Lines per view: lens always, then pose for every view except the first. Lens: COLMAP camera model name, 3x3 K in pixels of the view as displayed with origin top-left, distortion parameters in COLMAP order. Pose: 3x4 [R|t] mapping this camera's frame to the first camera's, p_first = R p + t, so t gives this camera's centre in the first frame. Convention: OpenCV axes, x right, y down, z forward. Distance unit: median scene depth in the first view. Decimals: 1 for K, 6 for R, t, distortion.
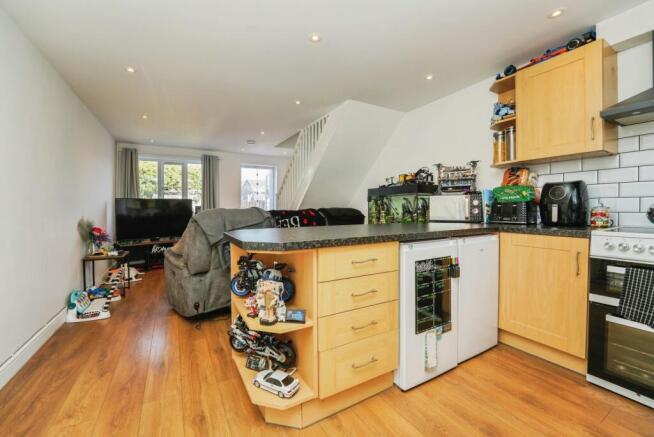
lens RADIAL K [[264.5, 0, 327.7], [0, 264.5, 209.0], [0, 0, 1]] dist [-0.000162, -0.000051]
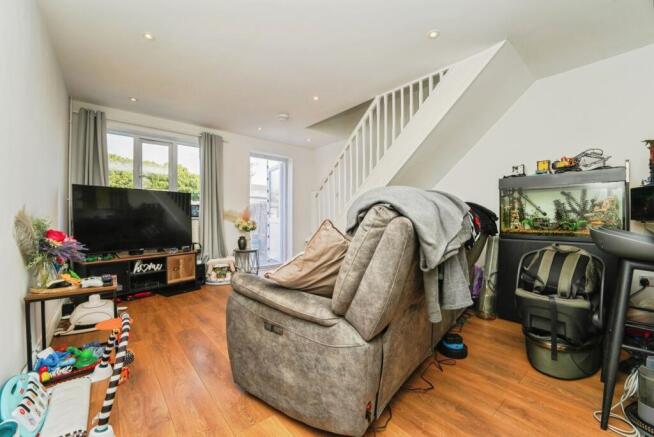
lens RADIAL K [[264.3, 0, 327.0], [0, 264.3, 218.5], [0, 0, 1]] dist [-0.000391, 0.000106]
pose [[0.985579, 0.015096, 0.168541, -0.313526], [-0.014575, 0.999884, -0.004327, 0.028967], [-0.168587, 0.001808, 0.985685, 0.293789]]
